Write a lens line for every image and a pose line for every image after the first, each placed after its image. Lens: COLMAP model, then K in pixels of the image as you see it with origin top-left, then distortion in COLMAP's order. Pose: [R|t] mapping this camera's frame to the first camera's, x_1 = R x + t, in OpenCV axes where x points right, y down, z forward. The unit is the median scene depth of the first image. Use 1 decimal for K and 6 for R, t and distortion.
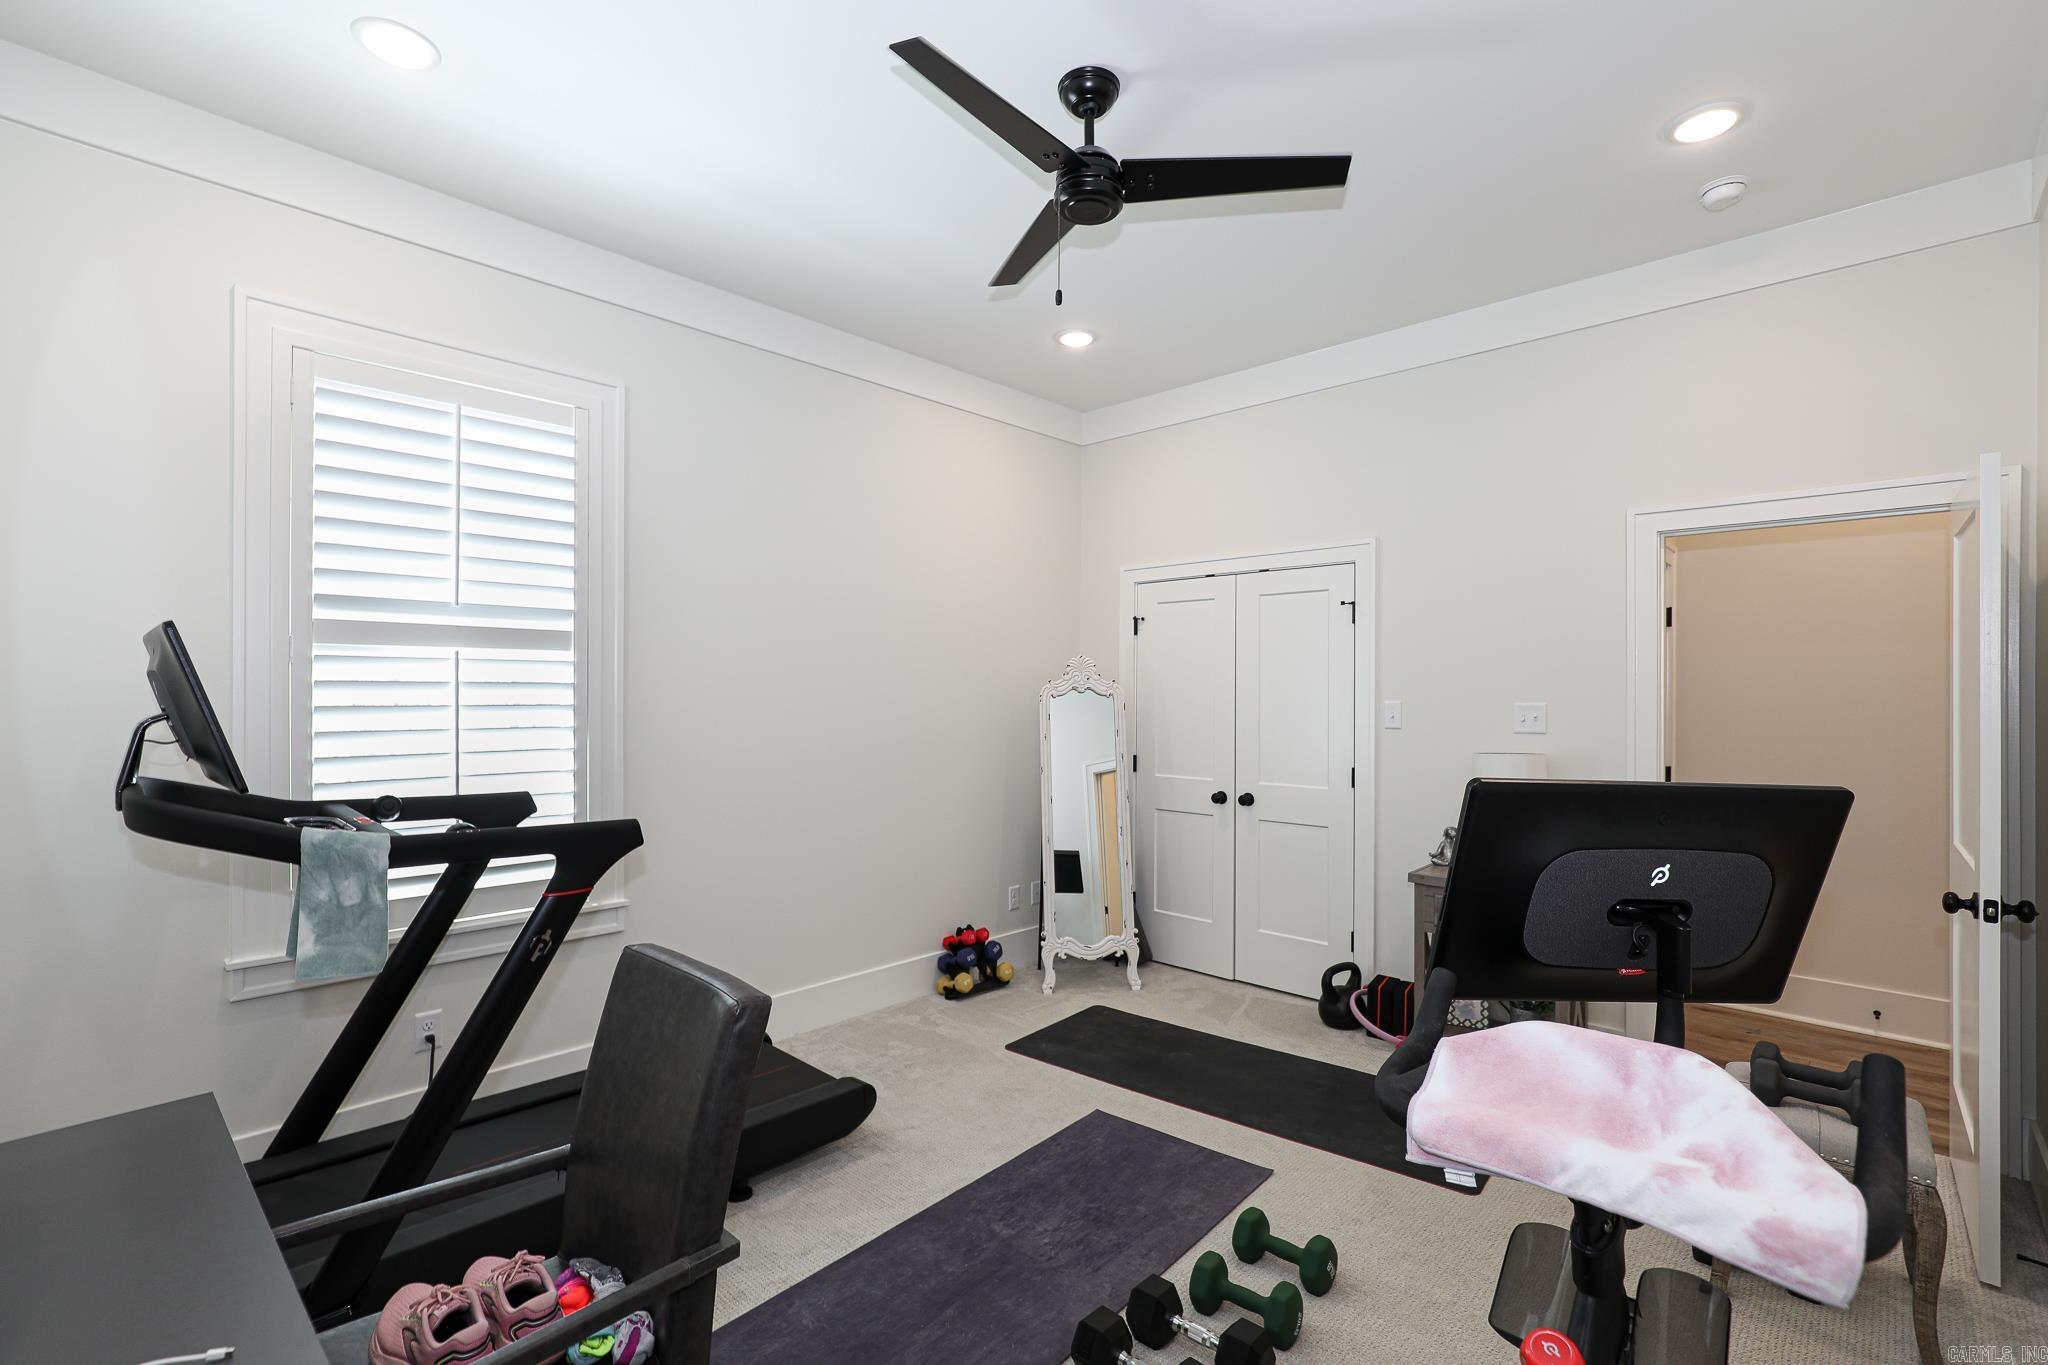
lens RADIAL K [[930.9, 0, 1035.7], [0, 930.9, 689.4], [0, 0, 1]] dist [-0.009734, 0.003120]
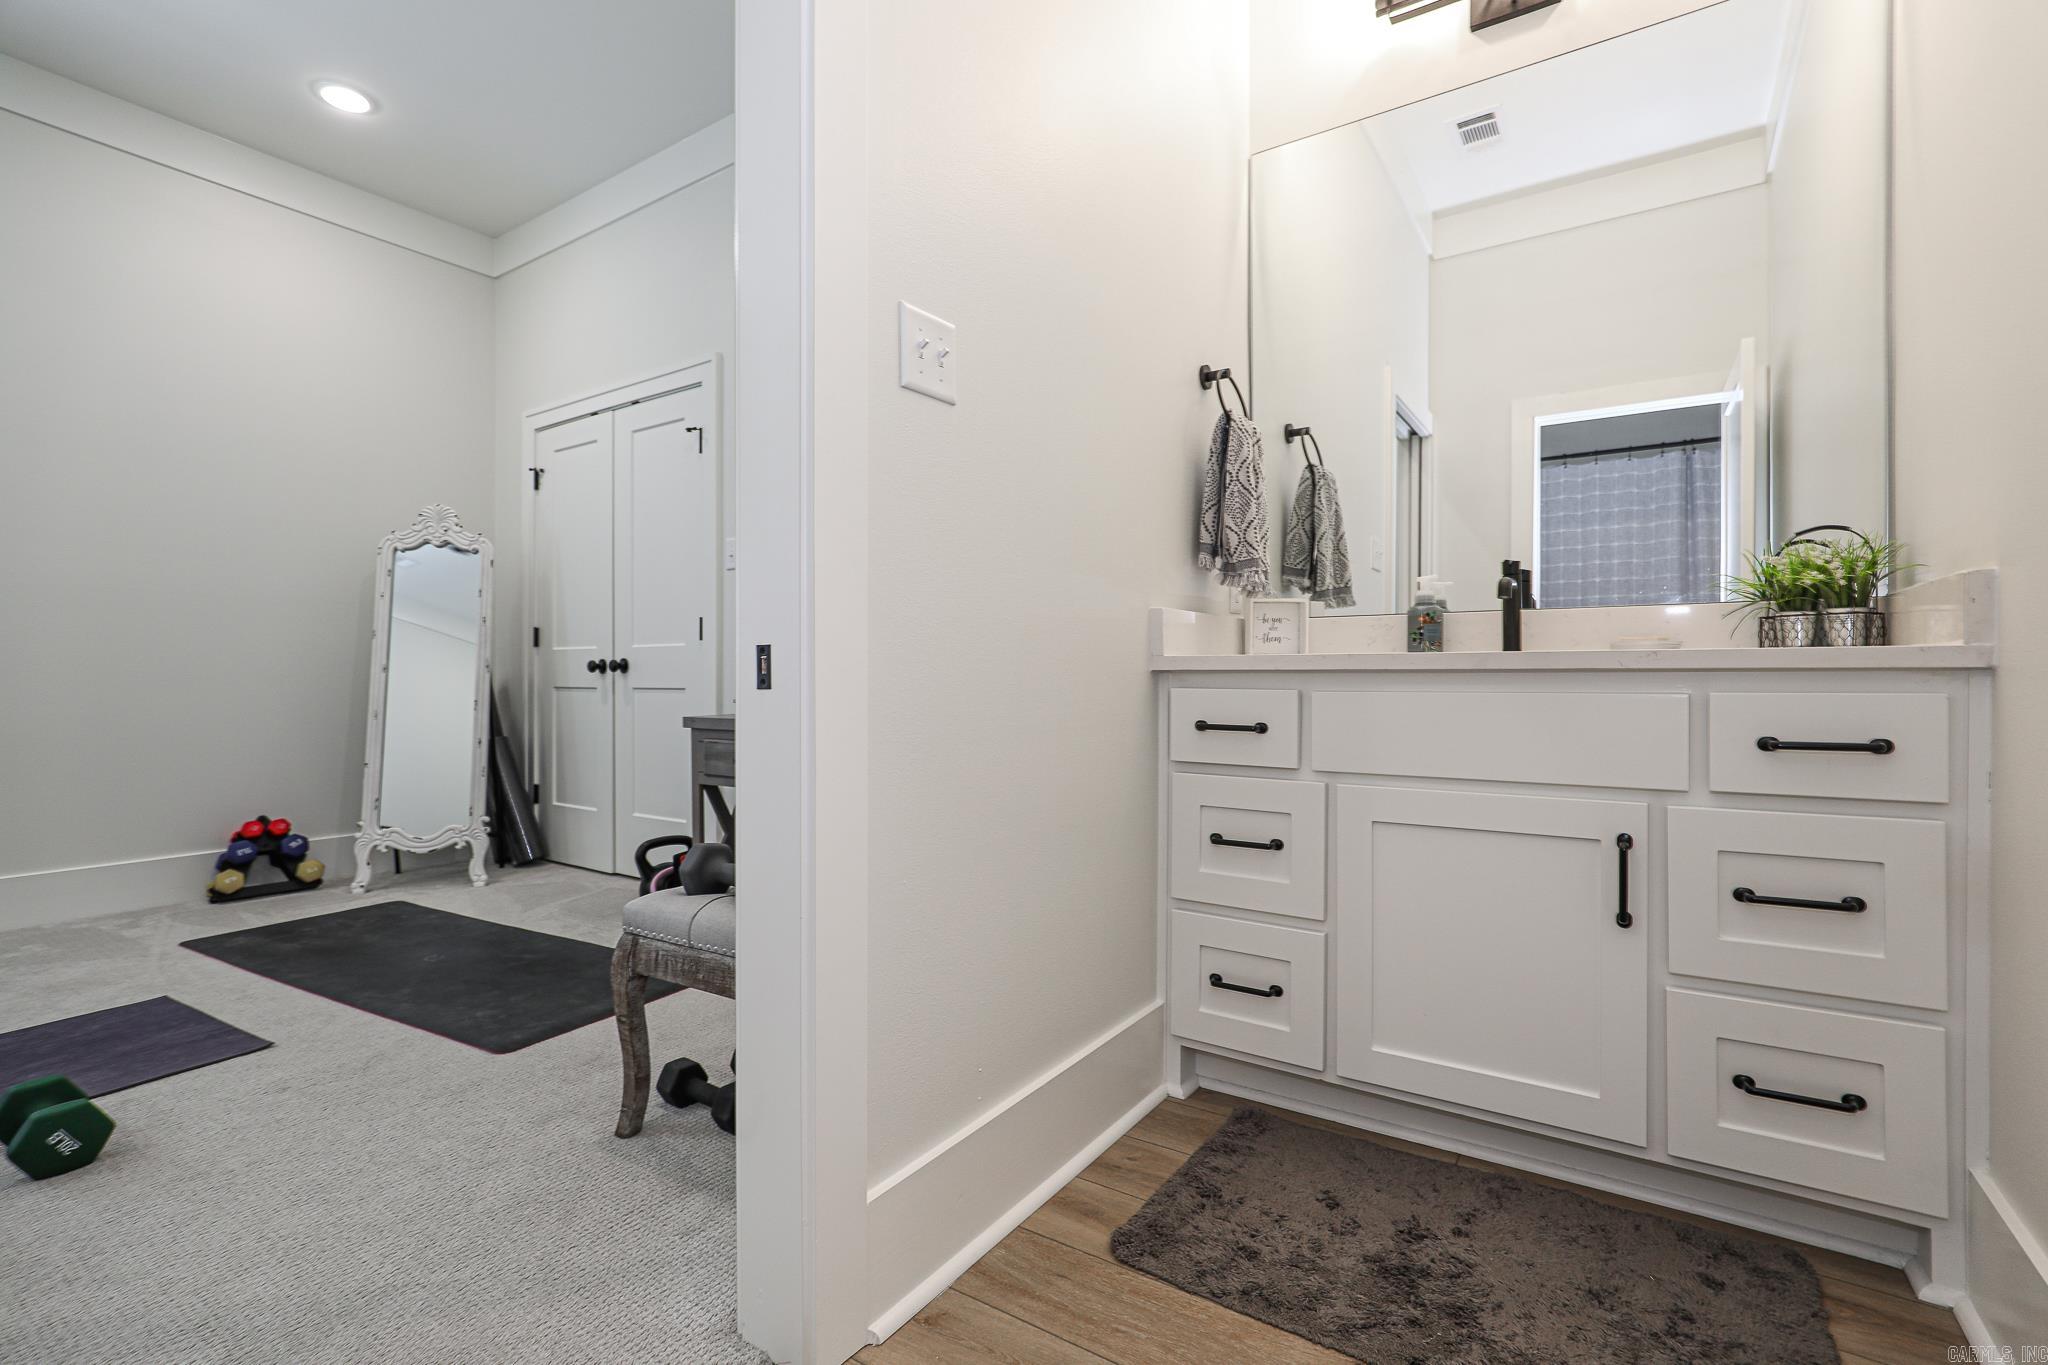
lens RADIAL K [[930.9, 0, 1017.5], [0, 930.9, 676.7], [0, 0, 1]] dist [-0.009734, 0.003120]
pose [[0.988427, -0.007852, 0.151491, 0.493677], [0.007137, 0.999961, 0.005260, 0.135578], [-0.151527, -0.004118, 0.988445, 0.086182]]
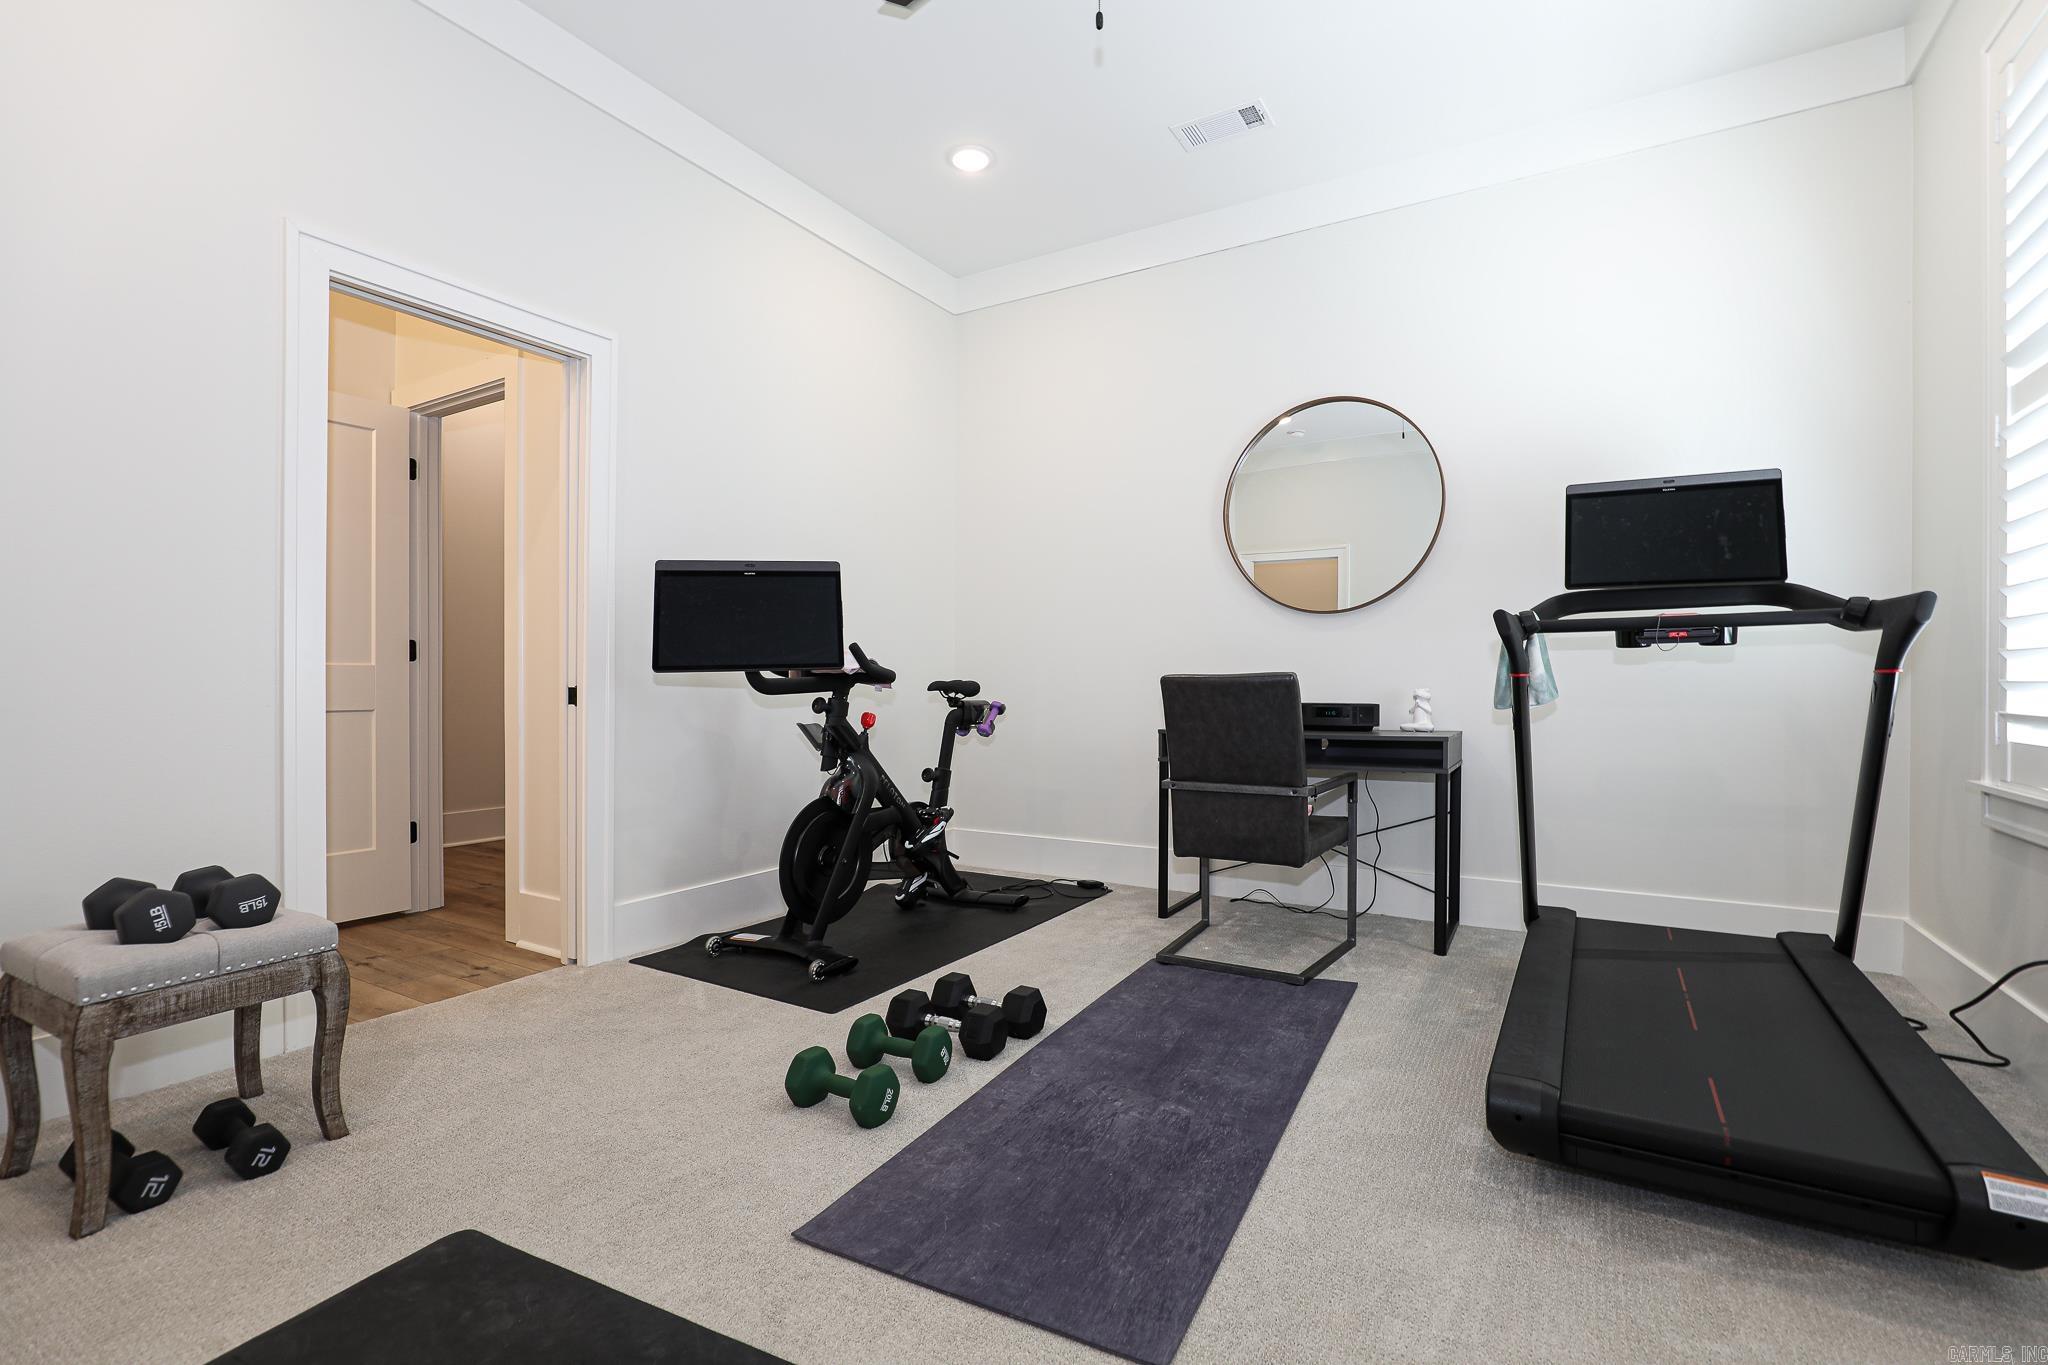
lens RADIAL K [[930.9, 0, 1017.4], [0, 930.9, 669.0], [0, 0, 1]] dist [-0.009734, 0.003120]
pose [[-0.978756, -0.010605, -0.204756, 0.157114], [-0.007997, 0.999876, -0.013558, 0.121158], [0.204874, -0.011633, -0.978719, 1.026260]]
